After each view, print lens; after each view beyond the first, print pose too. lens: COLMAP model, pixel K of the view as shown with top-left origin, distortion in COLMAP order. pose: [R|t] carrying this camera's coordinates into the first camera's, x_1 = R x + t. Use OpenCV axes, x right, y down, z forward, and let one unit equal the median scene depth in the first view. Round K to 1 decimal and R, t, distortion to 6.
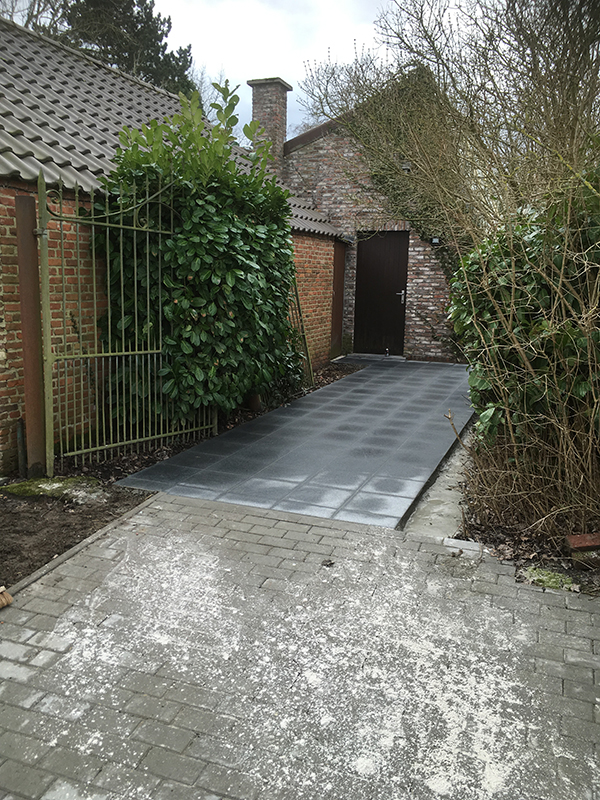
lens RADIAL K [[673.9, 0, 300.0], [0, 673.9, 400.0], [0, 0, 1]] dist [0.082132, -0.100172]
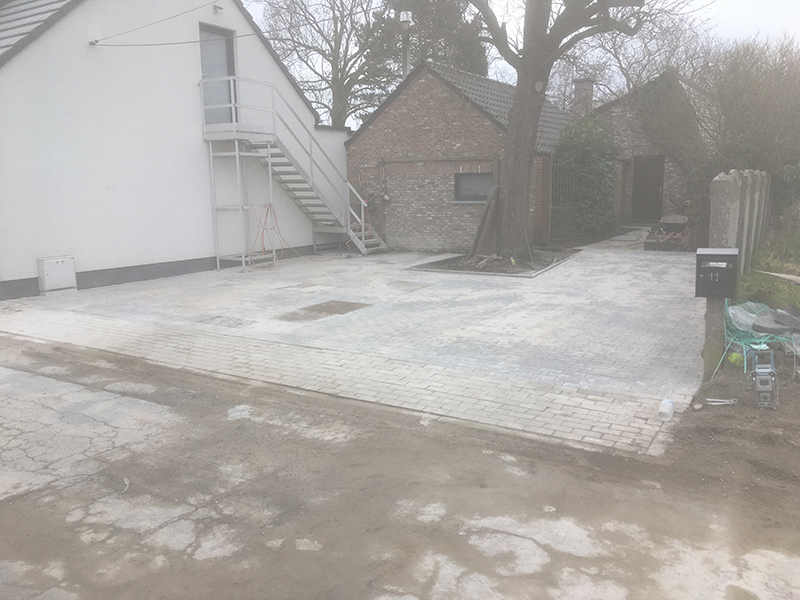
lens RADIAL K [[673.9, 0, 414.3], [0, 673.9, 303.9], [0, 0, 1]] dist [0.082132, -0.100172]
pose [[0.983914, -0.008511, -0.178442, -0.177262], [0.005609, 0.999844, -0.016762, 0.179534], [0.178557, 0.015491, 0.983808, -0.917230]]
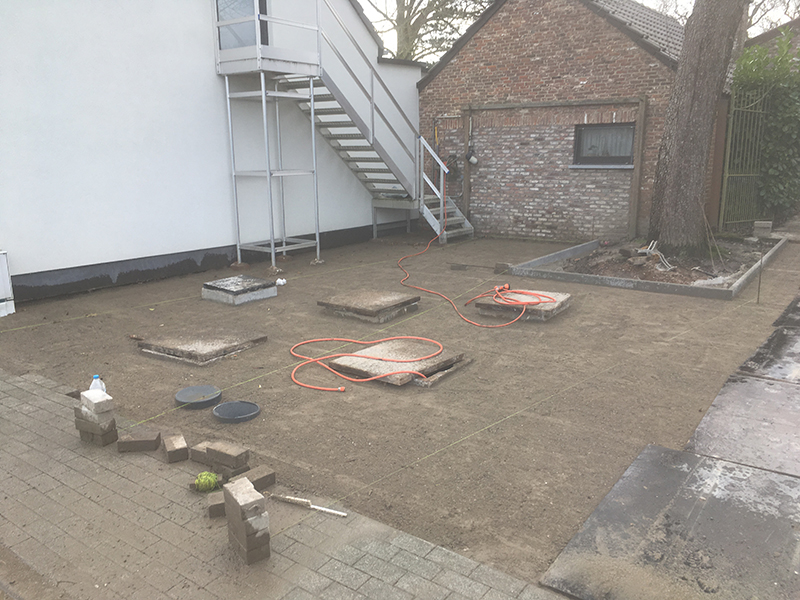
lens RADIAL K [[673.9, 0, 414.3], [0, 673.9, 303.9], [0, 0, 1]] dist [0.082132, -0.100172]
pose [[0.965432, 0.021927, -0.259730, -0.305555], [-0.012397, 0.999190, 0.038273, 0.110653], [0.260359, -0.033730, 0.964923, -0.547493]]
